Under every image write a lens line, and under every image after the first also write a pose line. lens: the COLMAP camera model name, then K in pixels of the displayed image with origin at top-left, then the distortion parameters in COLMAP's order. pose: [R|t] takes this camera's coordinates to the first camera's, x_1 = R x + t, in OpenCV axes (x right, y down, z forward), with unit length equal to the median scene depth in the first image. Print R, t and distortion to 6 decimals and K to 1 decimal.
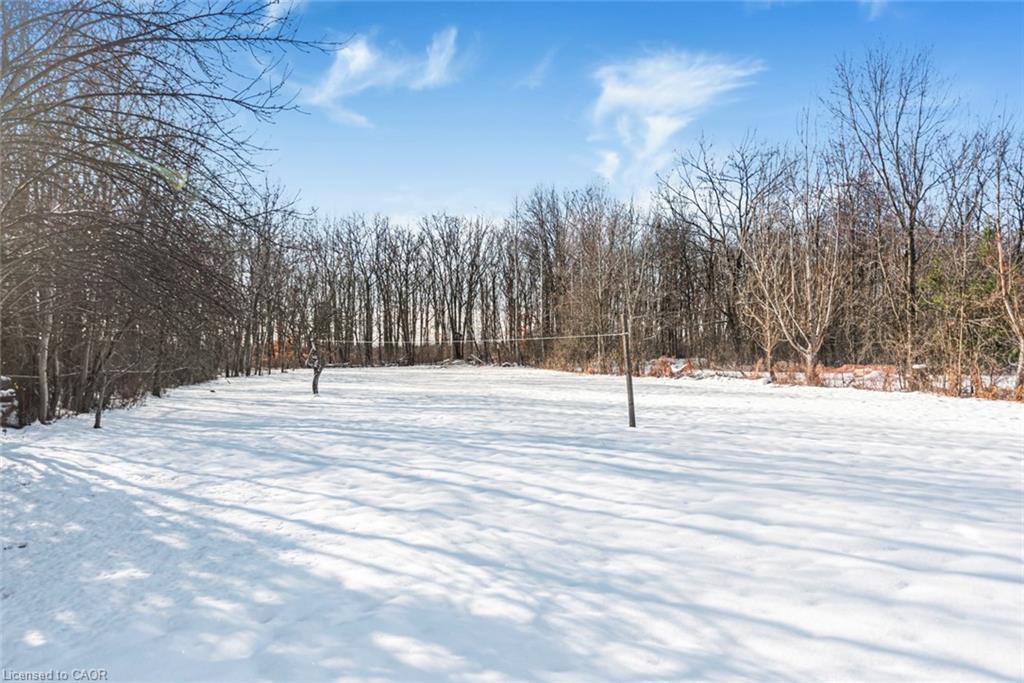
lens RADIAL K [[770.7, 0, 513.8], [0, 770.7, 342.7], [0, 0, 1]] dist [-0.010551, -0.004605]
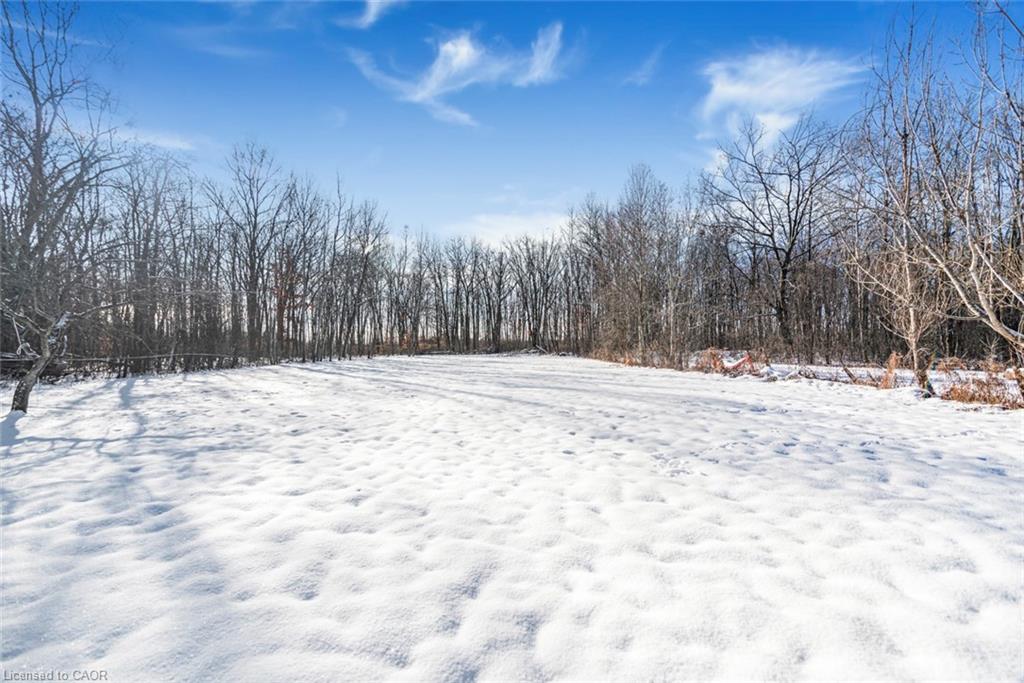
lens RADIAL K [[440.4, 0, 507.3], [0, 440.4, 344.7], [0, 0, 1]] dist [0.004745, 0.000478]
pose [[0.973014, -0.008282, -0.230596, 0.081251], [0.011359, 0.999863, 0.012020, 0.006014], [0.230465, -0.014315, 0.972975, 0.444554]]
